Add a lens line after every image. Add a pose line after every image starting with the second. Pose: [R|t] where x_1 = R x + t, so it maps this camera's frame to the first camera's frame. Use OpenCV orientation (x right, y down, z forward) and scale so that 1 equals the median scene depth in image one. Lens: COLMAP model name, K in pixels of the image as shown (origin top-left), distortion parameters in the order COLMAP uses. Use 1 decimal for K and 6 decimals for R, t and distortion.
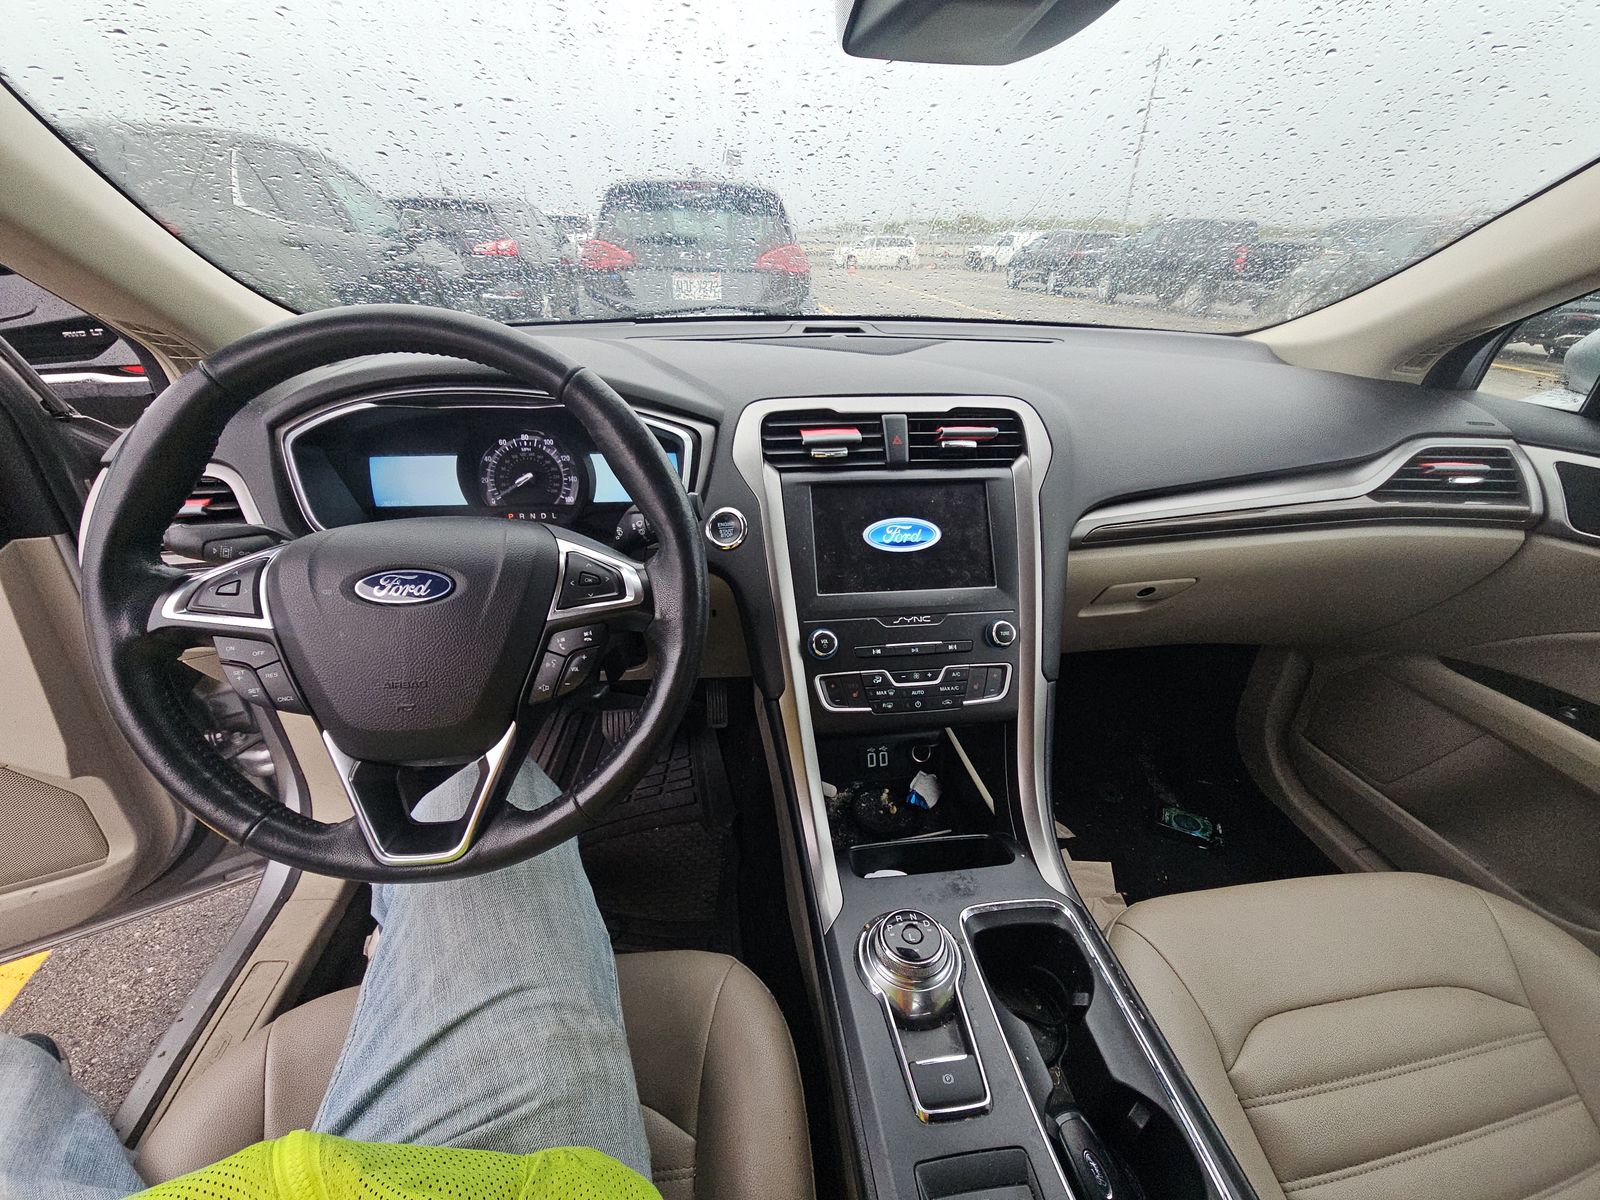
lens RADIAL K [[639.2, 0, 800.1], [0, 639.2, 598.3], [0, 0, 1]] dist [0.014651, -0.002786]
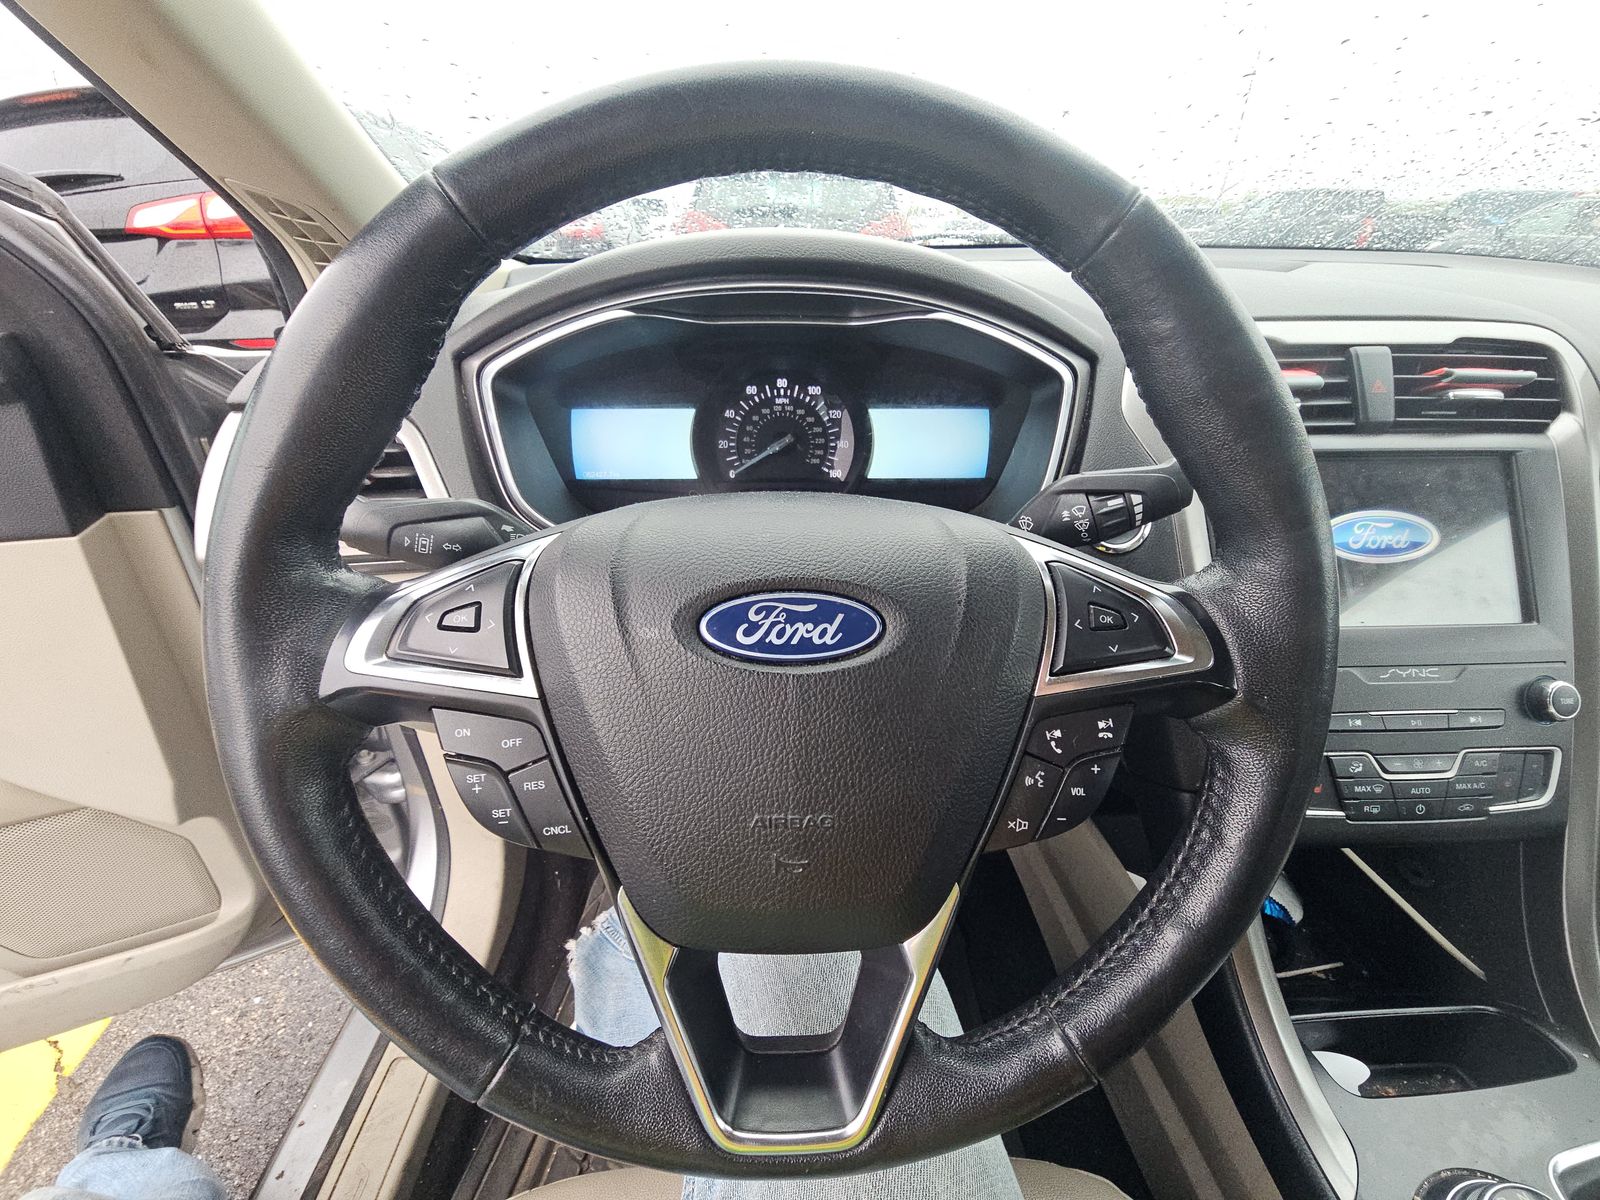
lens RADIAL K [[639.2, 0, 806.7], [0, 639.2, 596.7], [0, 0, 1]] dist [0.014651, -0.002786]
pose [[0.996739, 0.032955, -0.073655, -0.361512], [-0.031827, 0.999358, 0.016436, -0.032037], [0.074149, -0.014038, 0.997148, 0.317733]]
